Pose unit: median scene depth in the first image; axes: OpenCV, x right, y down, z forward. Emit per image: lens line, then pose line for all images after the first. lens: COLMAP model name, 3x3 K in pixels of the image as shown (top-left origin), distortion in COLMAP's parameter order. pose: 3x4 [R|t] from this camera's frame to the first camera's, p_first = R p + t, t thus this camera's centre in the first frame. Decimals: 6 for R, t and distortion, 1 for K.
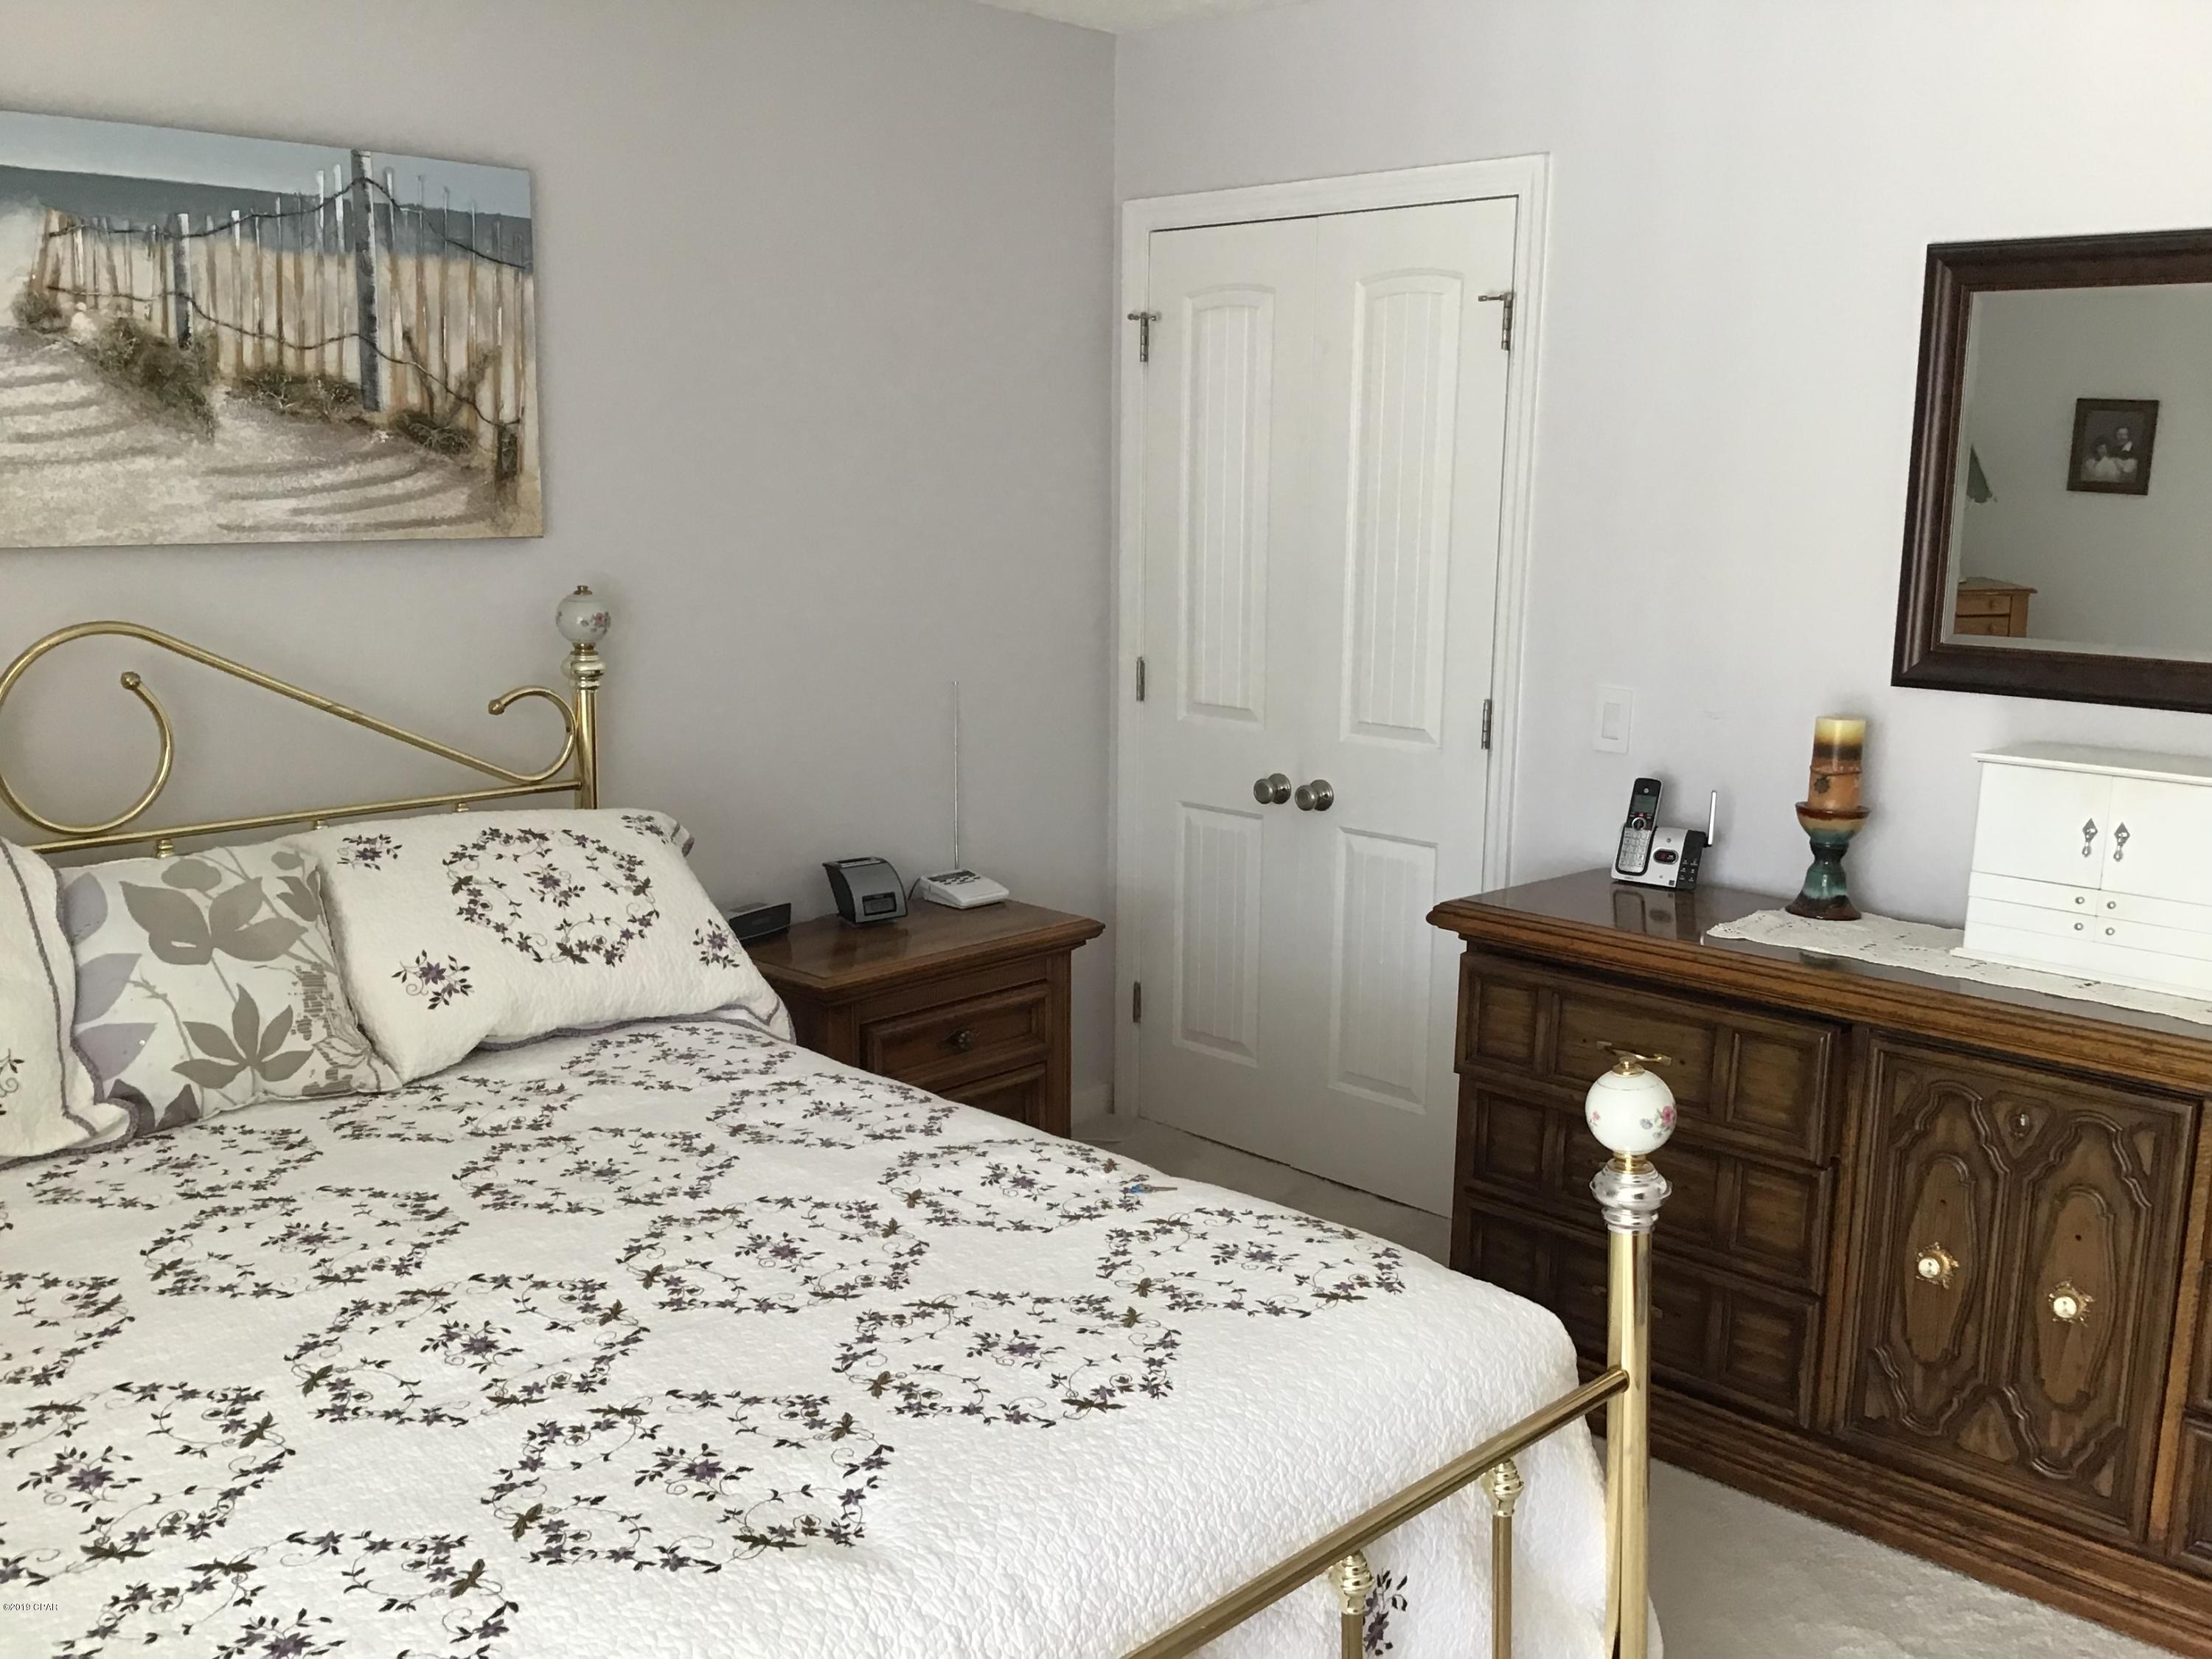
lens RADIAL K [[2005.4, 0, 1116.3], [0, 2005.4, 830.9], [0, 0, 1]] dist [0.090187, -0.168850]
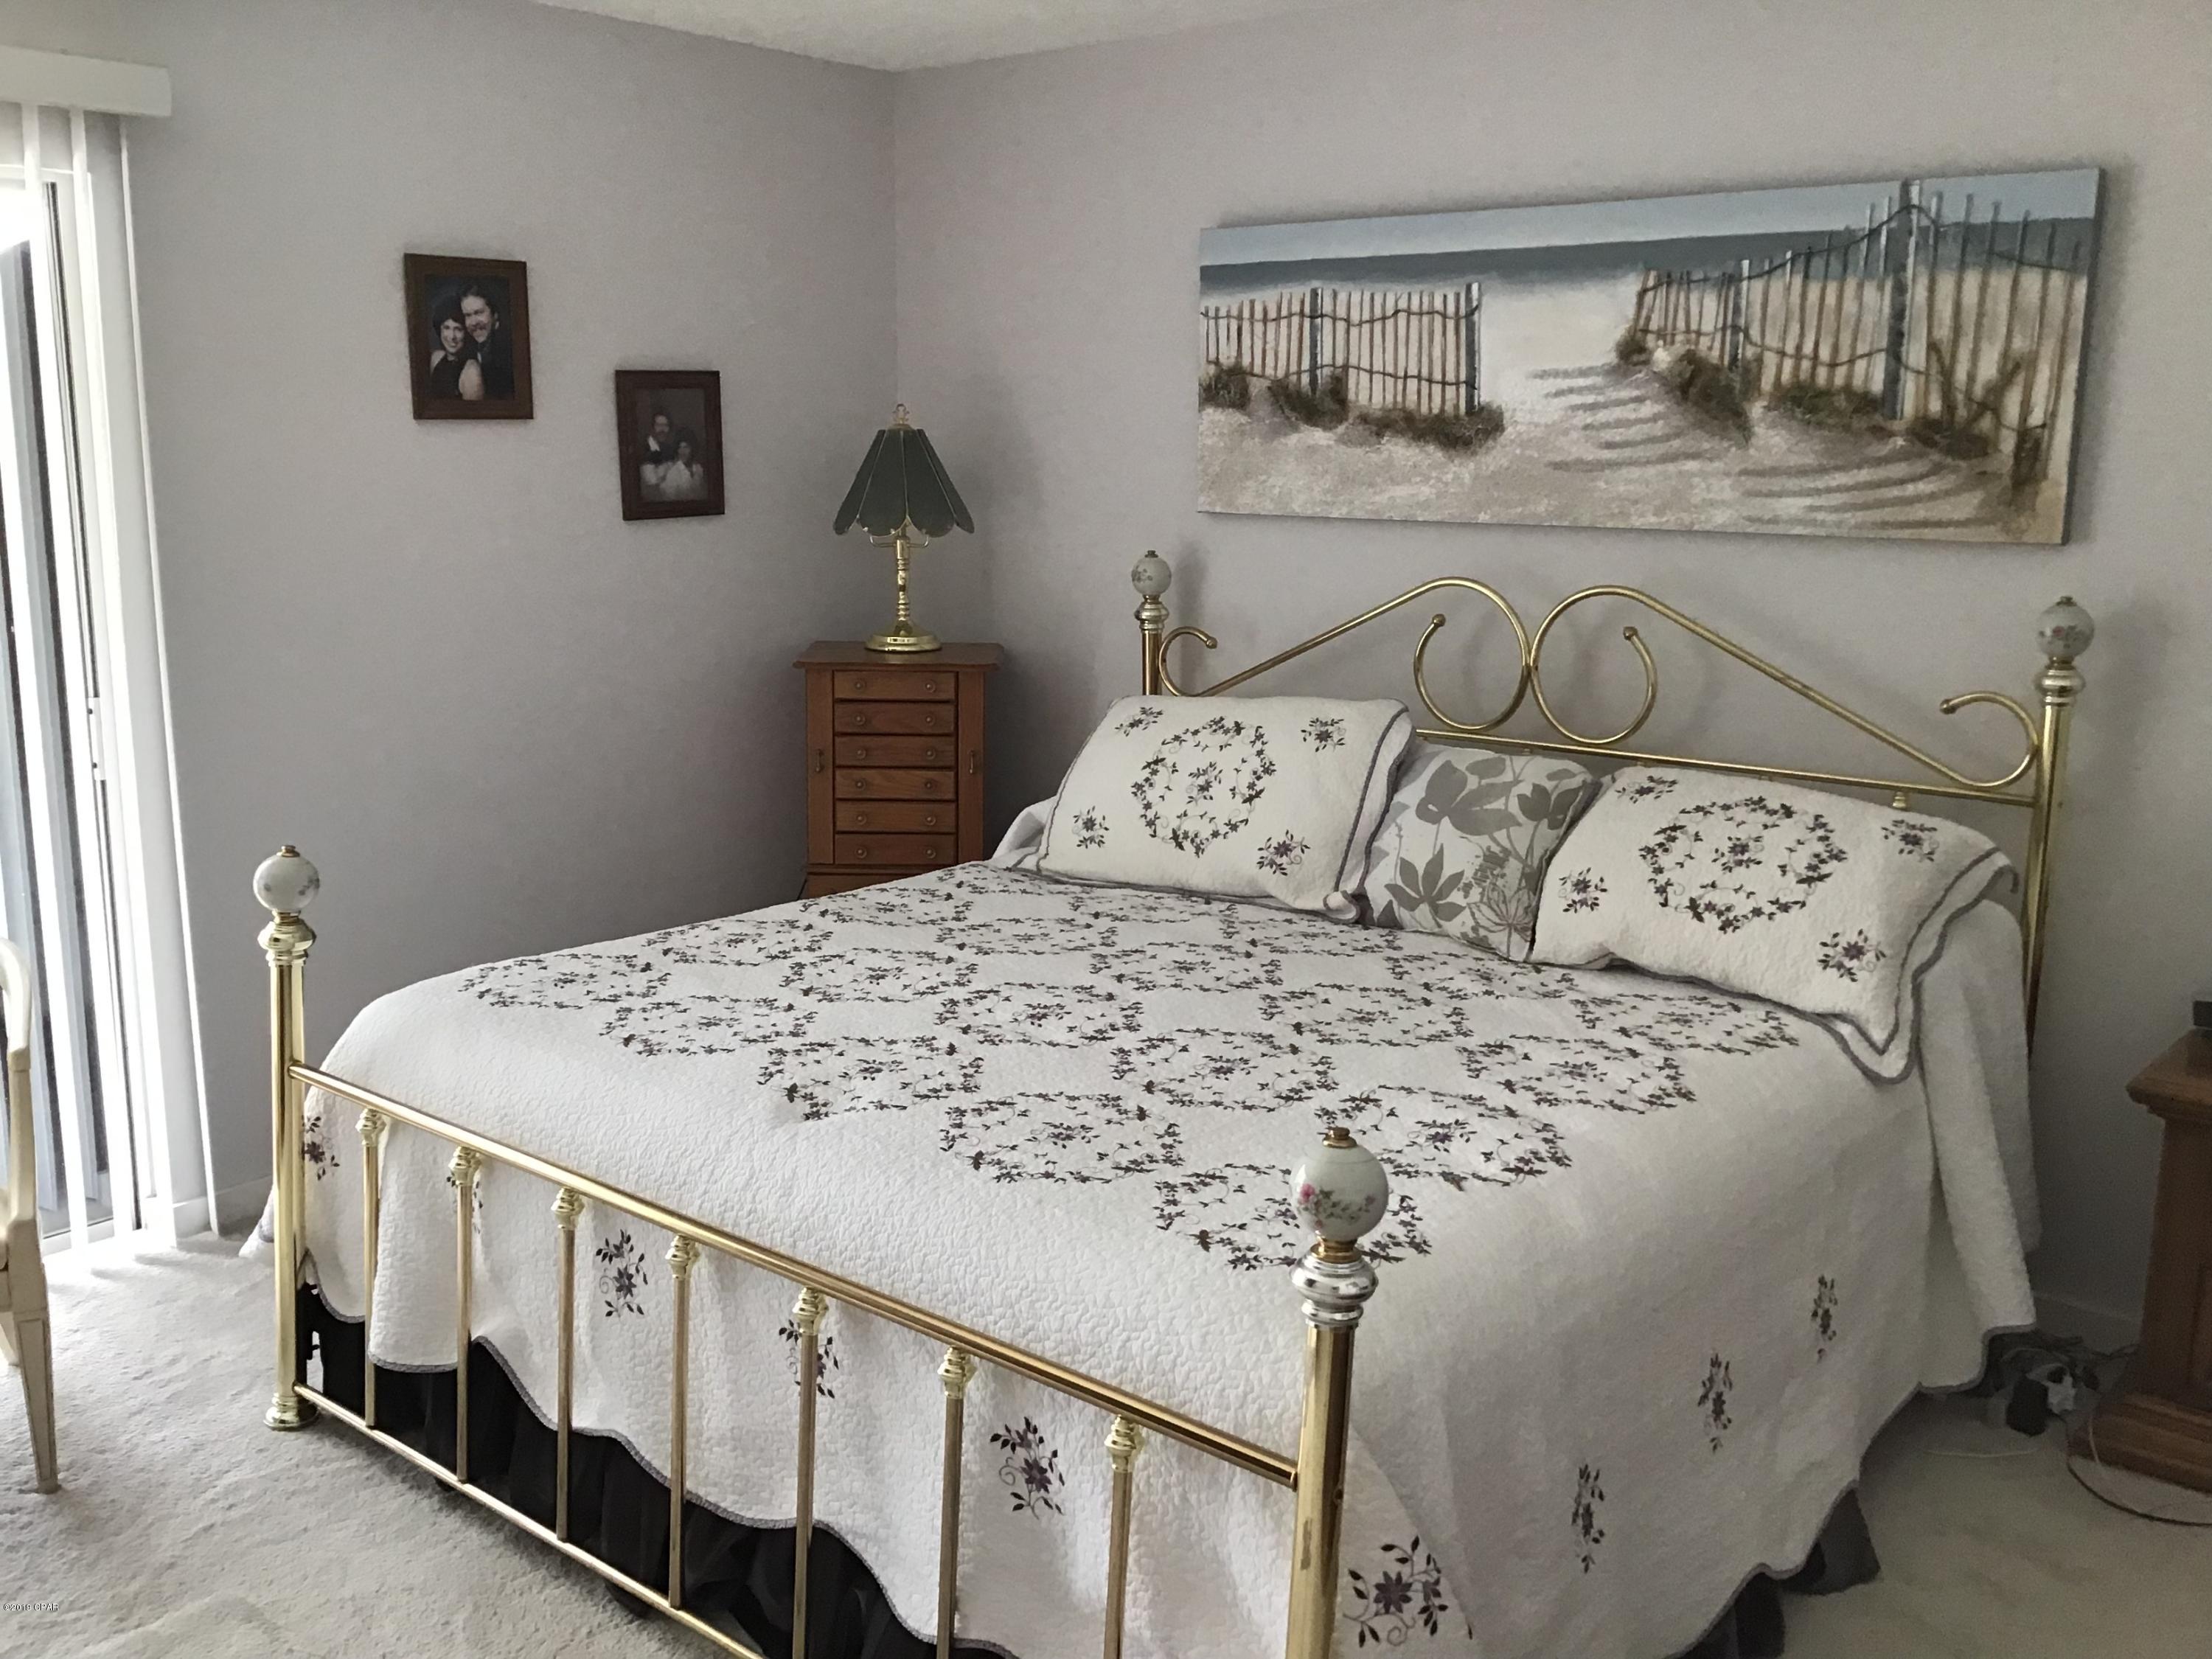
lens RADIAL K [[2005.4, 0, 1100.3], [0, 2005.4, 836.0], [0, 0, 1]] dist [0.090187, -0.168850]
pose [[0.071484, 0.186502, -0.979851, 0.758927], [-0.195102, 0.966002, 0.169633, -0.099030], [0.978174, 0.179045, 0.105441, 0.544039]]
